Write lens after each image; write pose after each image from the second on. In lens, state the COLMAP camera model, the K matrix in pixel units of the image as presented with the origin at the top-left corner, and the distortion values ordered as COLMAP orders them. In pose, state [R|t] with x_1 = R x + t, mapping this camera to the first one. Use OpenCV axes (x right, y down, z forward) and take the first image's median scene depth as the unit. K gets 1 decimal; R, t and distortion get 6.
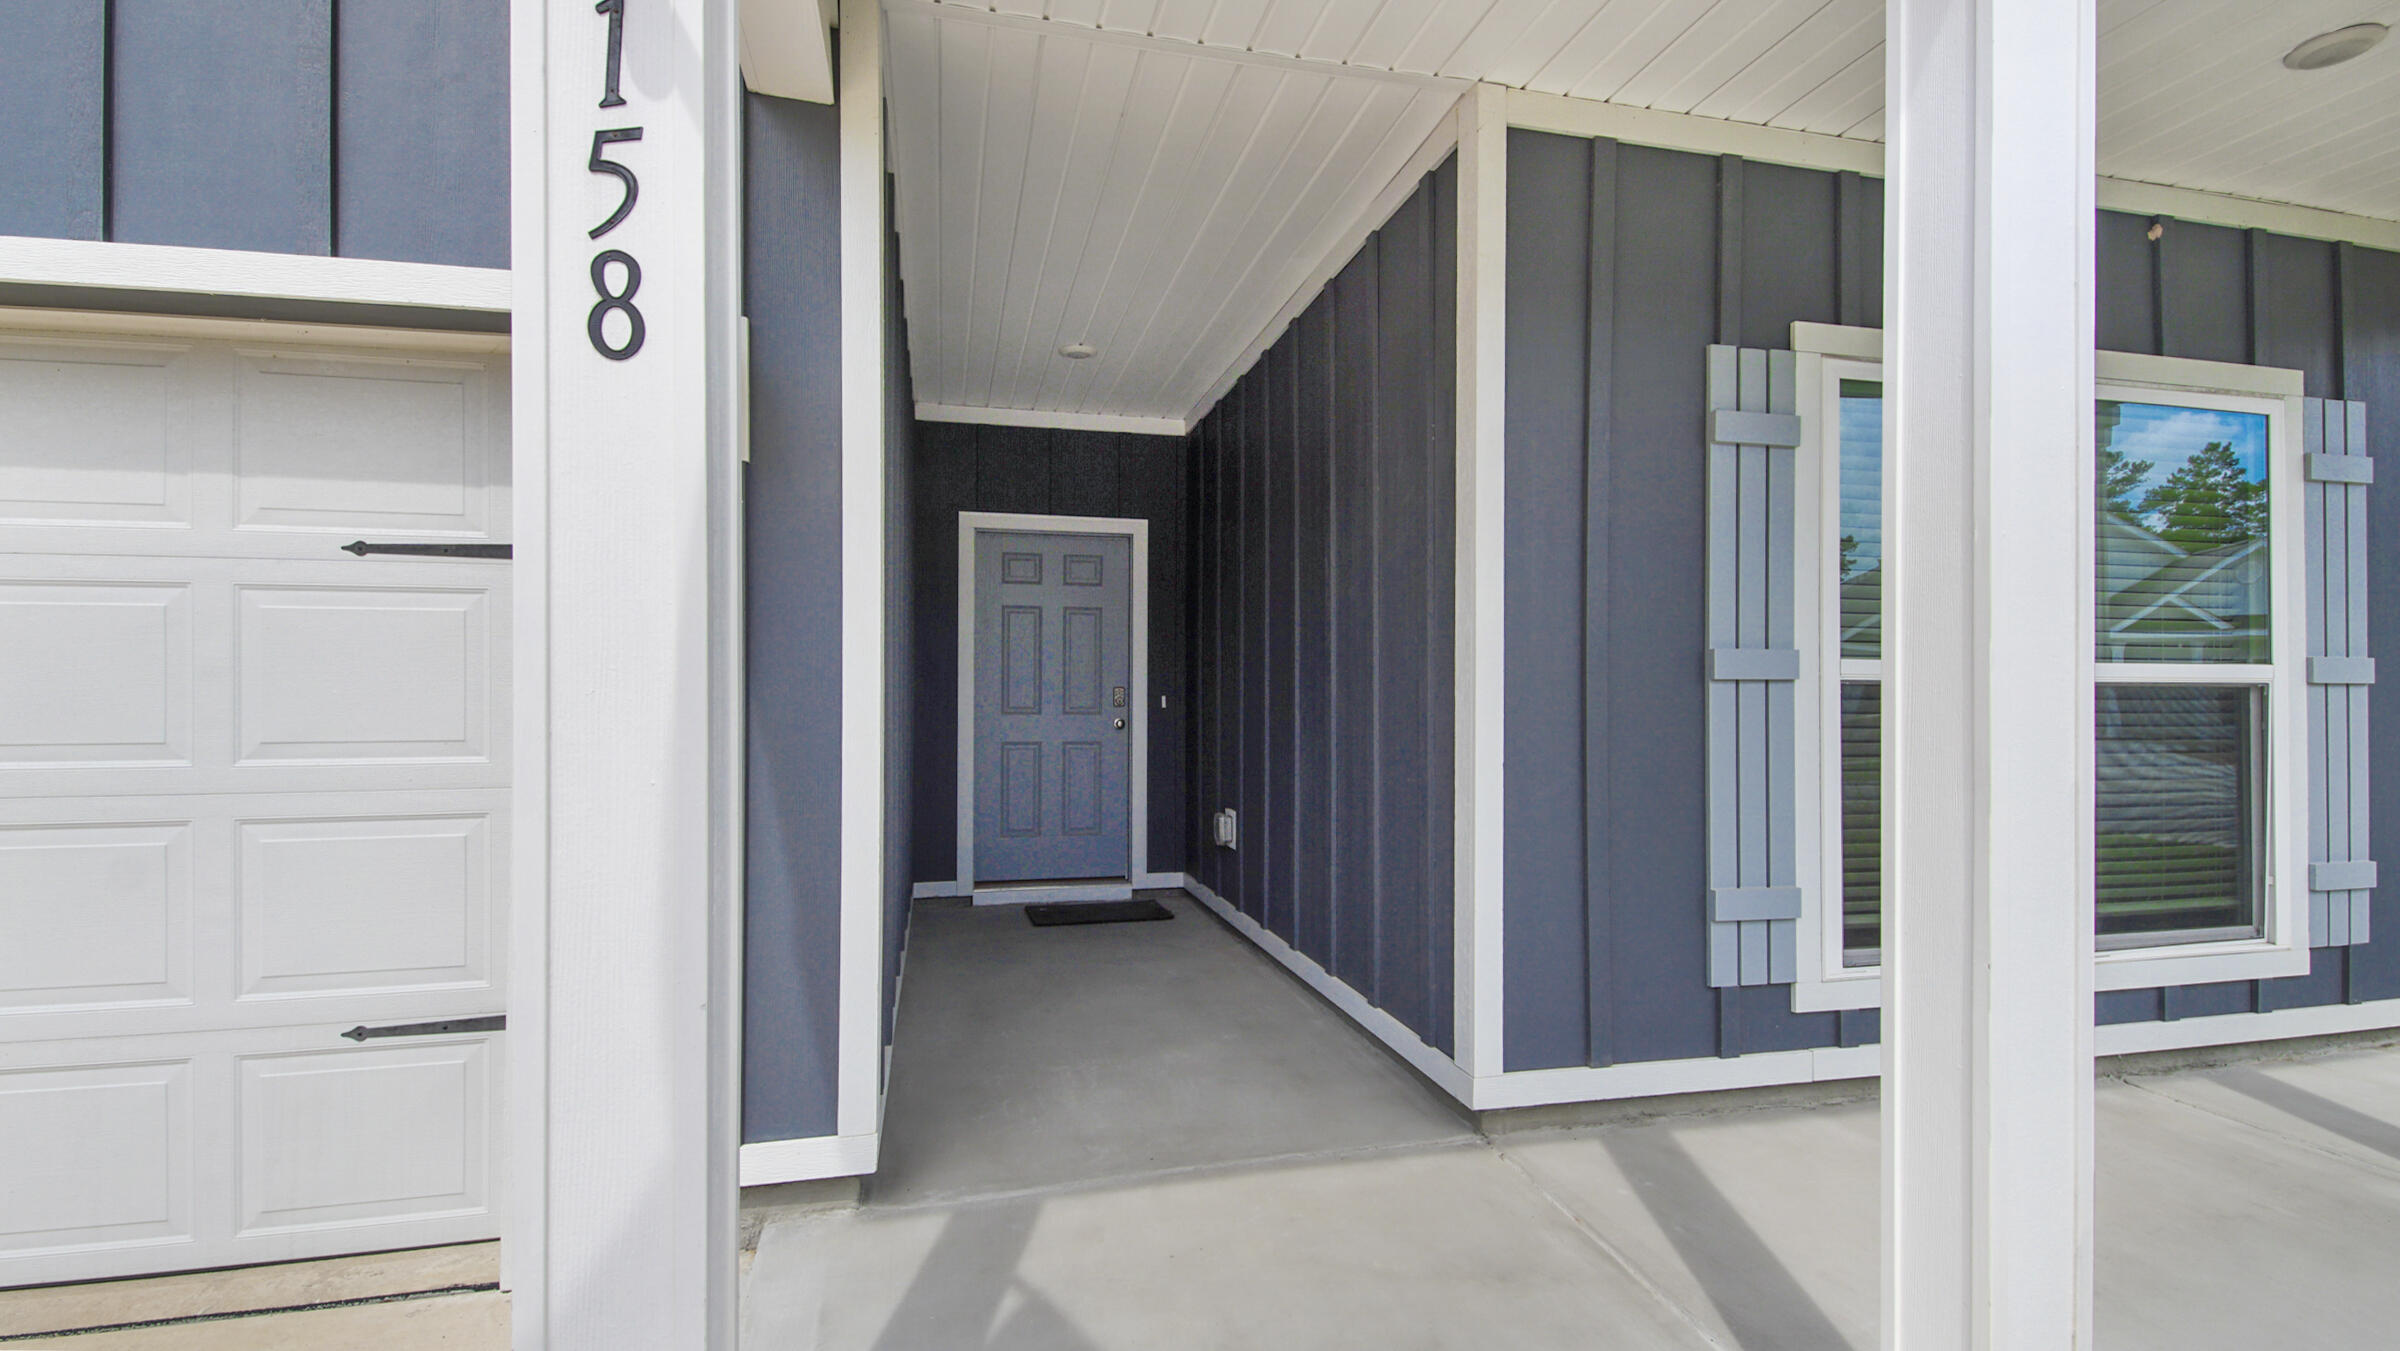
lens RADIAL K [[1066.3, 0, 1182.6], [0, 1066.3, 679.7], [0, 0, 1]] dist [0.006226, 0.000037]
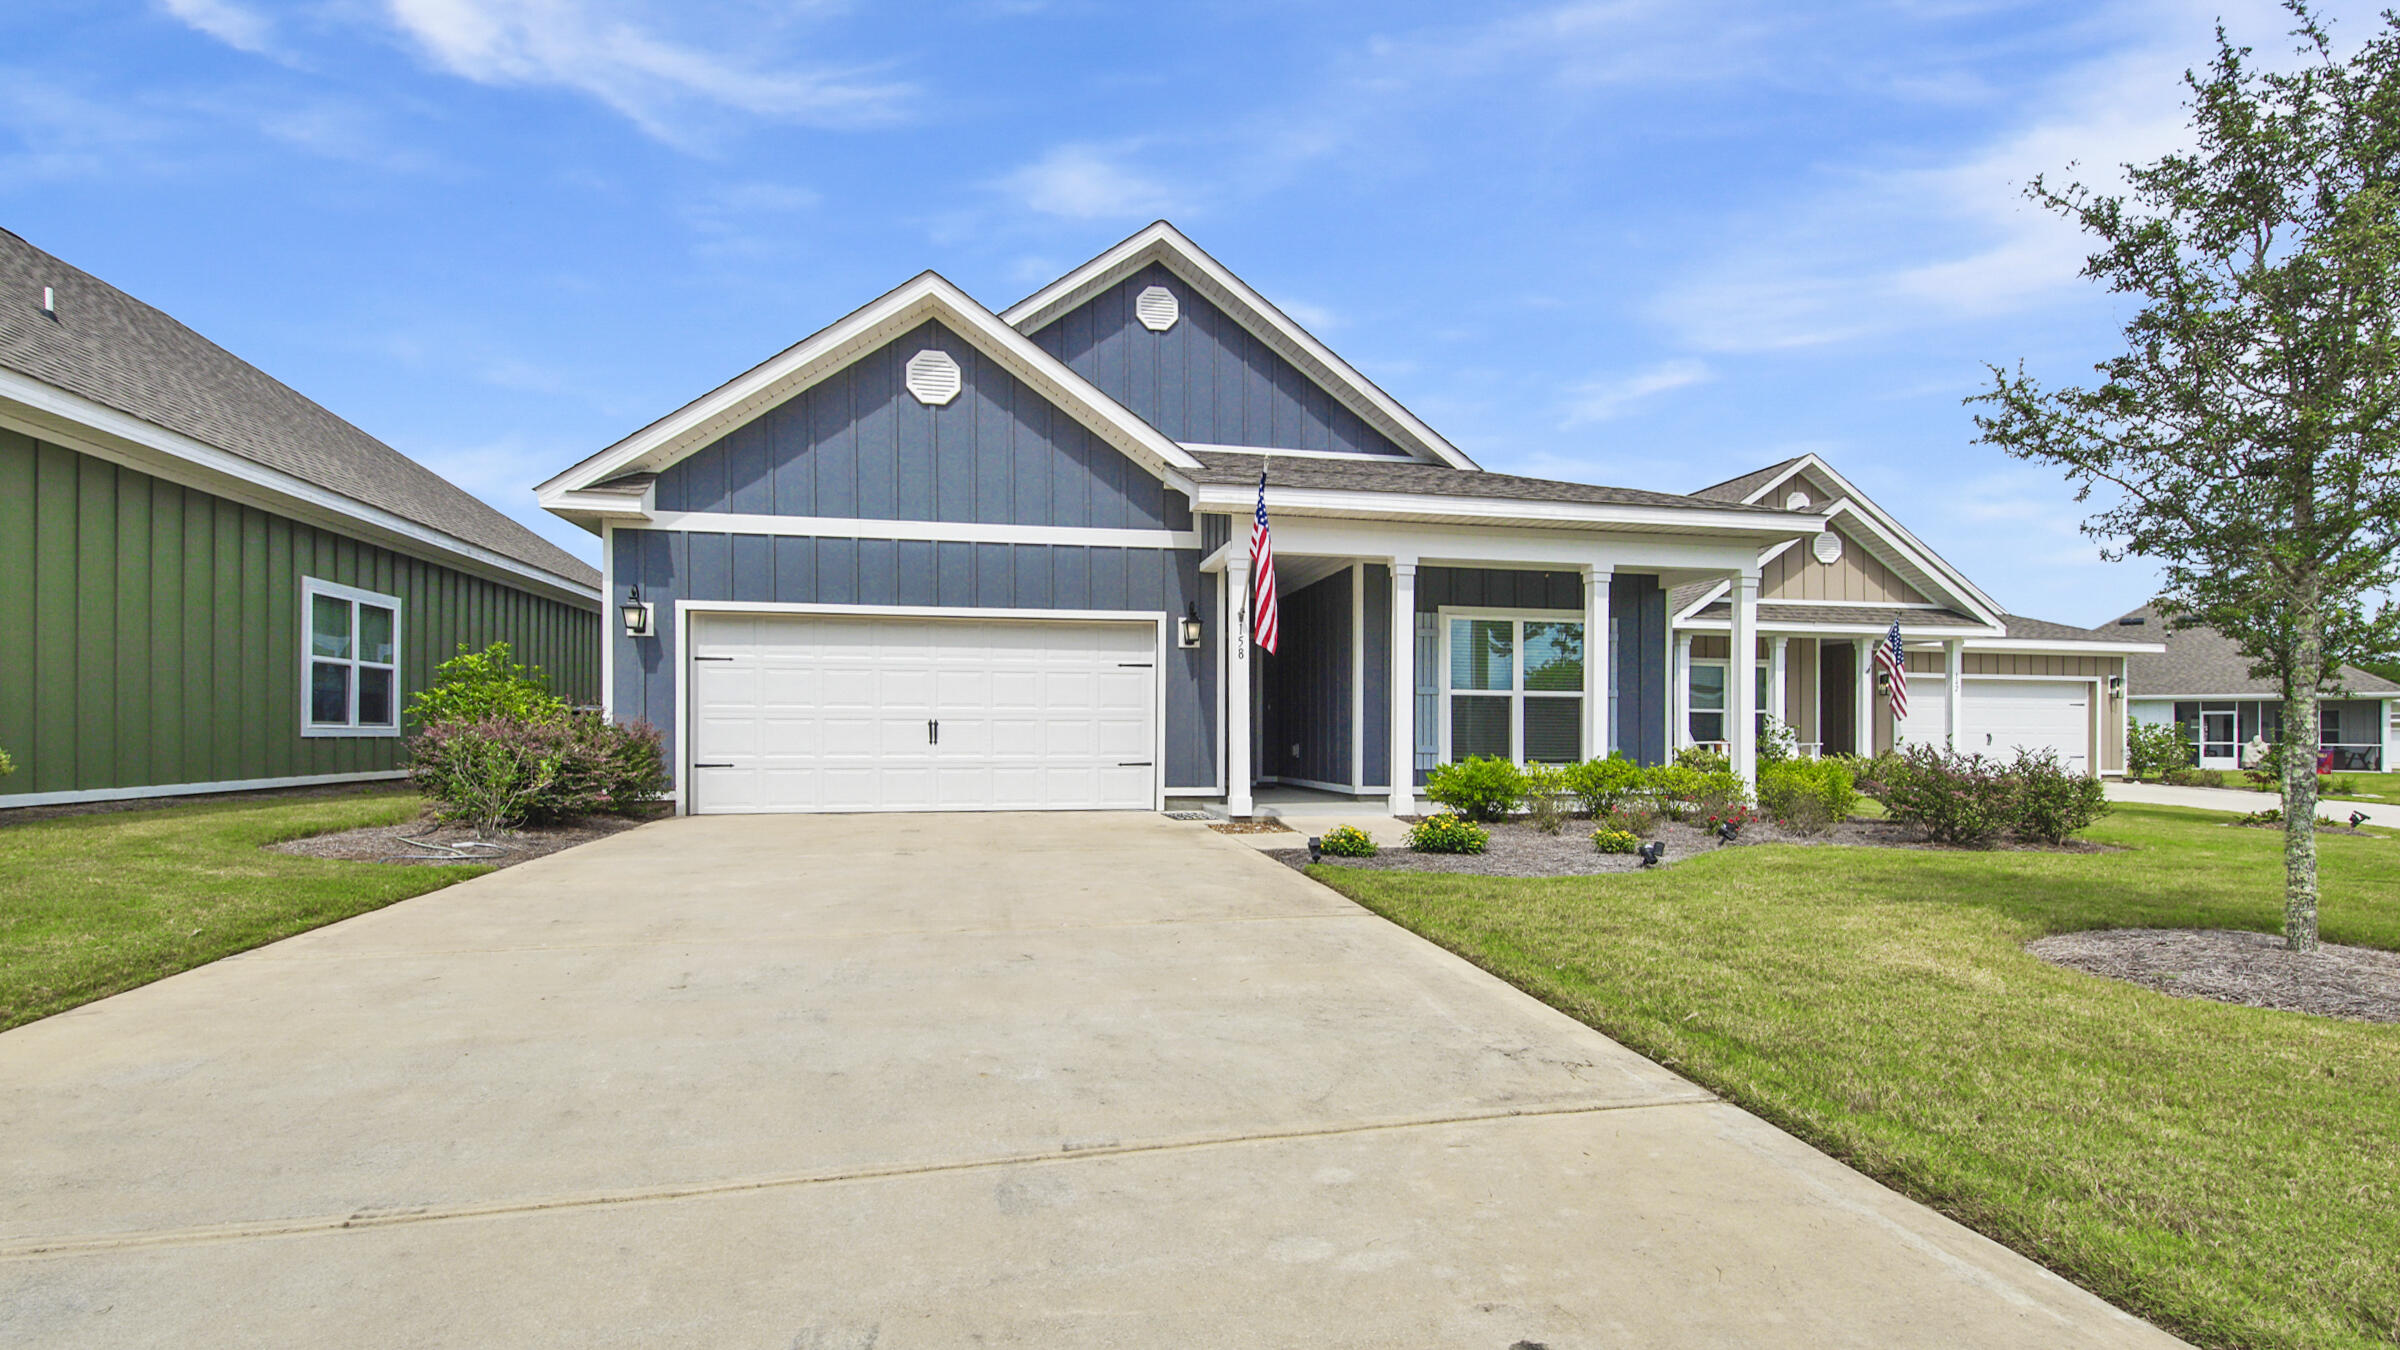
lens RADIAL K [[1066.3, 0, 1212.0], [0, 1066.3, 729.6], [0, 0, 1]] dist [0.006226, 0.000037]
pose [[0.999573, 0.005370, -0.028707, -0.144399], [-0.005008, 0.999907, 0.012692, 0.074980], [0.028772, -0.012542, 0.999507, -2.674434]]
